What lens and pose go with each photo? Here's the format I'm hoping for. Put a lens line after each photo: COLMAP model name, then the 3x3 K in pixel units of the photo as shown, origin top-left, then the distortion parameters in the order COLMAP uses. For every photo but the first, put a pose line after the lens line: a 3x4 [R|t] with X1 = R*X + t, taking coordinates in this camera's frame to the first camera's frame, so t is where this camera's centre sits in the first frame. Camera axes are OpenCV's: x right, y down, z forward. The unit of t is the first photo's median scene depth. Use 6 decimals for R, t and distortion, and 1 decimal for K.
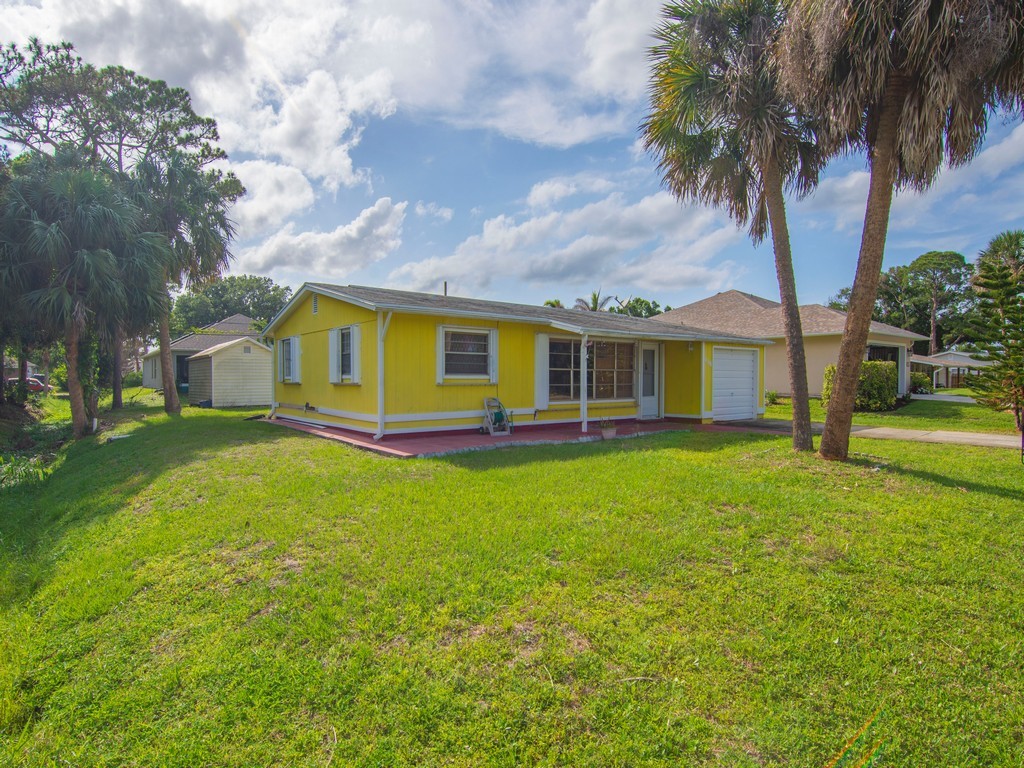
lens RADIAL K [[586.5, 0, 512.0], [0, 586.5, 384.0], [0, 0, 1]] dist [-0.000704, 0.000015]
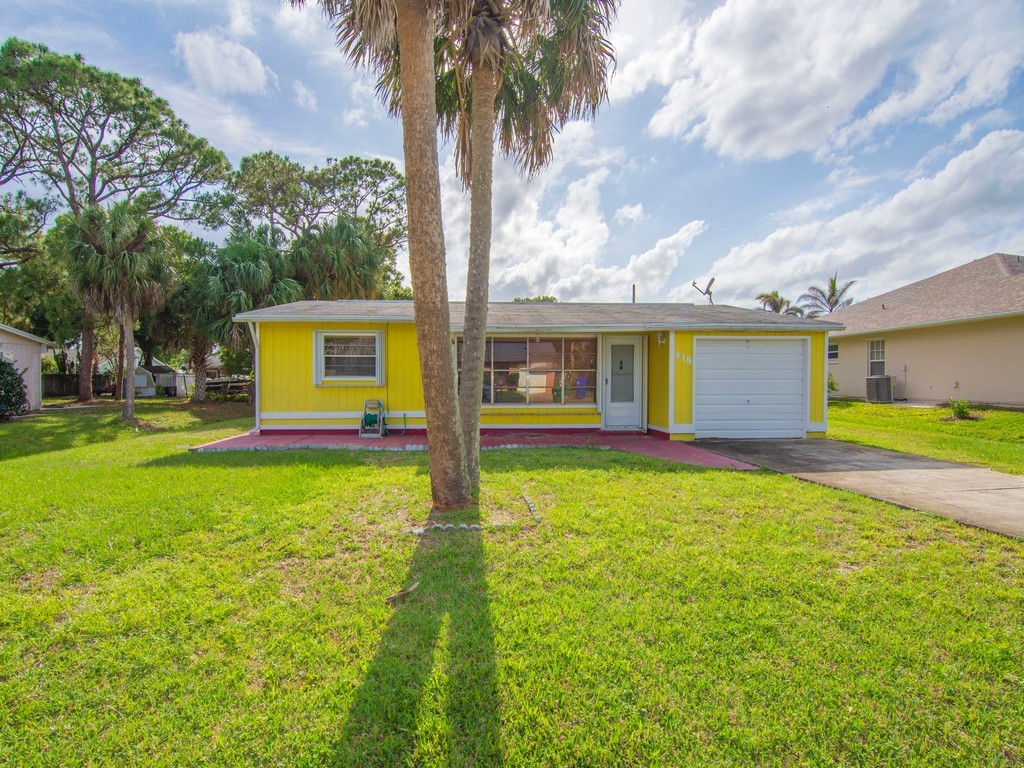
lens RADIAL K [[487.7, 0, 511.0], [0, 487.7, 388.1], [0, 0, 1]] dist [-0.003418, -0.010804]
pose [[0.813654, 0.012464, -0.581215, 0.514291], [-0.005125, 0.999885, 0.014267, -0.007061], [0.581326, -0.008630, 0.813625, 0.368626]]
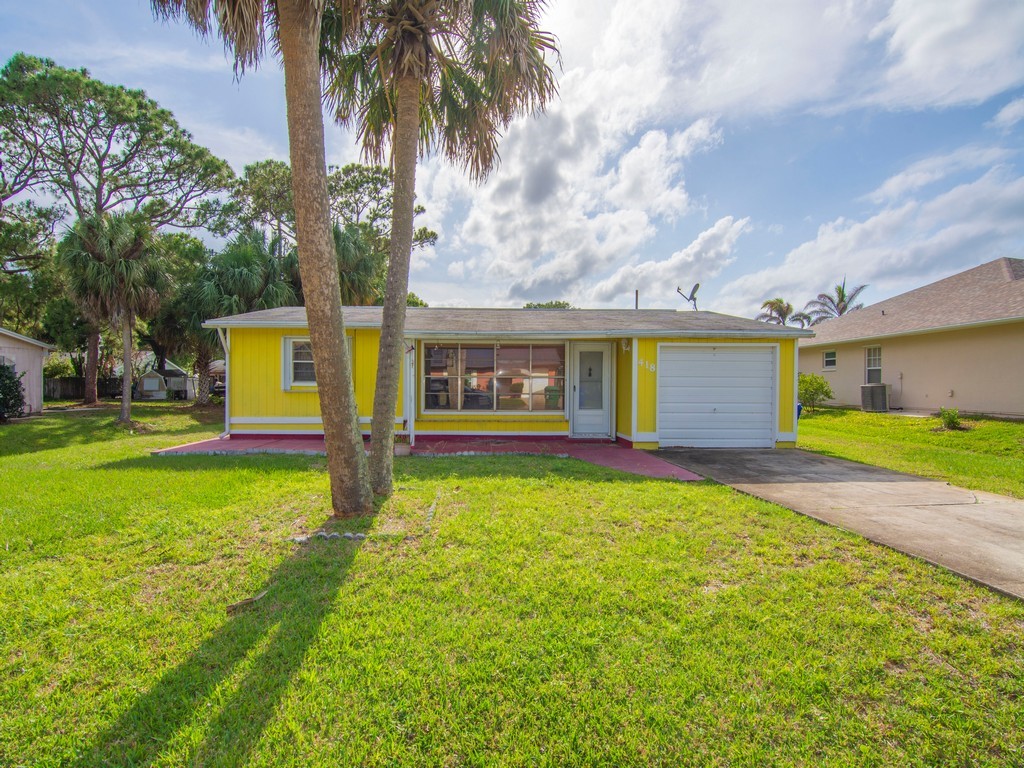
lens RADIAL K [[488.3, 0, 508.4], [0, 488.3, 390.0], [0, 0, 1]] dist [-0.003154, -0.011382]
pose [[0.792792, 0.013378, -0.609346, 0.566867], [-0.010886, 0.999910, 0.007790, -0.009499], [0.609395, 0.000457, 0.792867, 0.410030]]
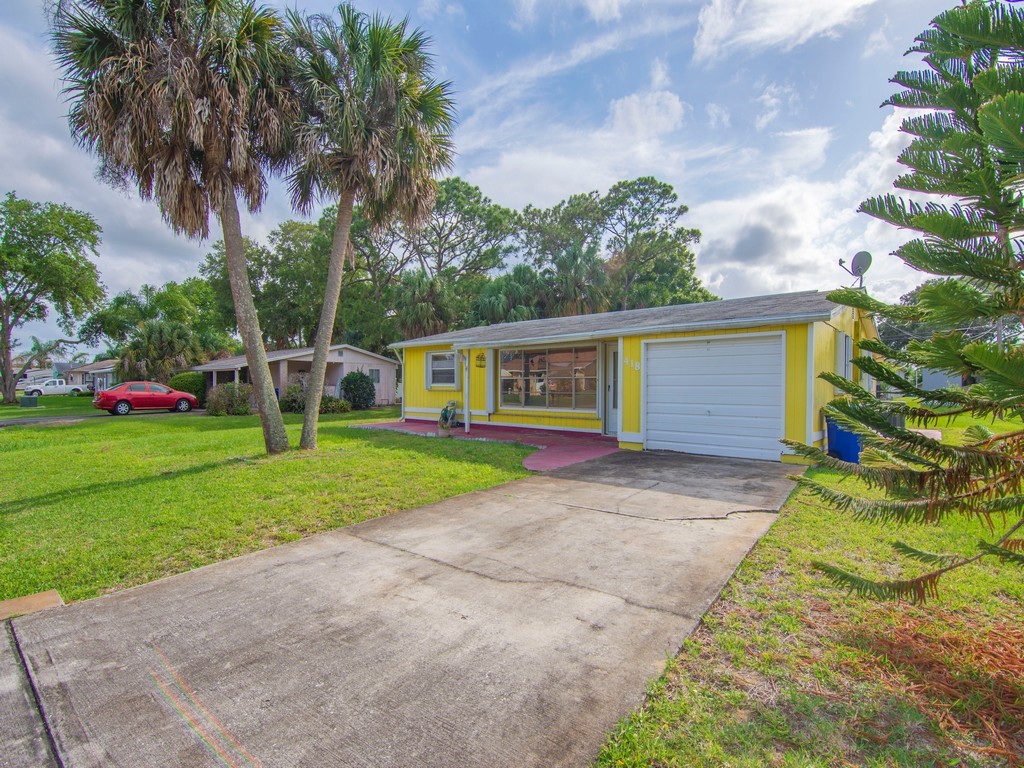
lens RADIAL K [[488.3, 0, 508.4], [0, 488.3, 390.0], [0, 0, 1]] dist [-0.003154, -0.011382]
pose [[0.185608, 0.011435, -0.982557, 0.891702], [-0.007486, 0.999920, 0.010223, -0.010440], [0.982595, 0.005458, 0.185679, 0.737160]]
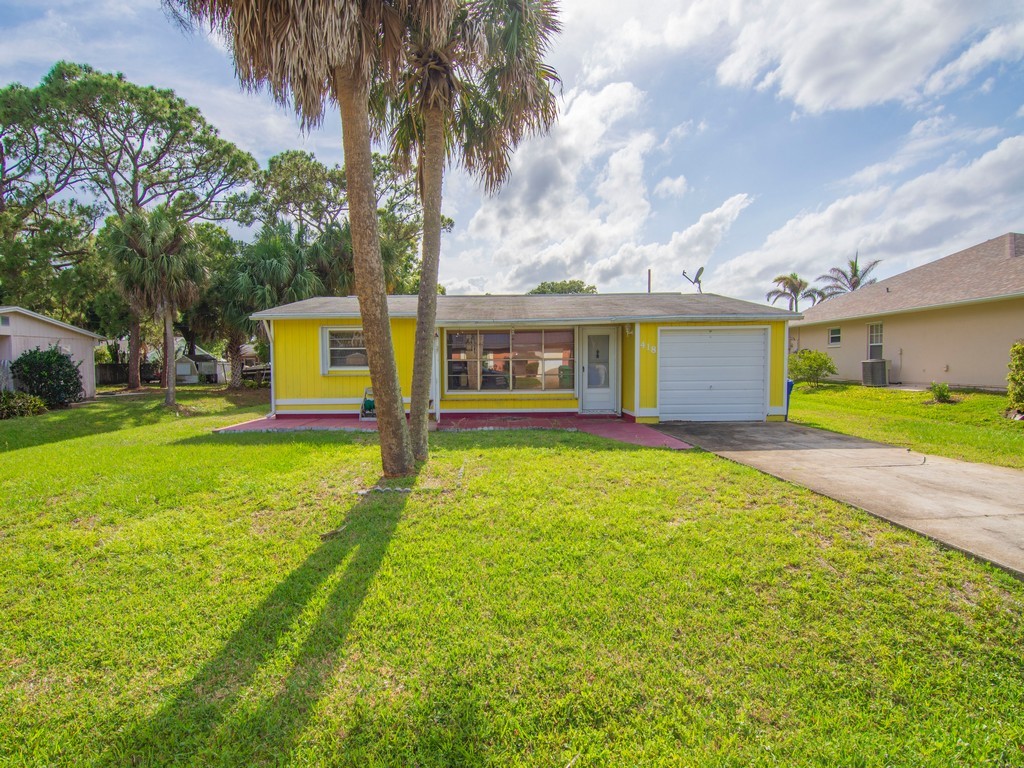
lens RADIAL K [[485.4, 0, 509.4], [0, 485.4, 384.2], [0, 0, 1]] dist [0.002158, -0.017076]
pose [[0.773077, 0.022014, -0.633930, 0.609368], [0.003820, 0.999218, 0.039359, -0.014058], [0.634300, -0.032849, 0.772389, 0.358779]]
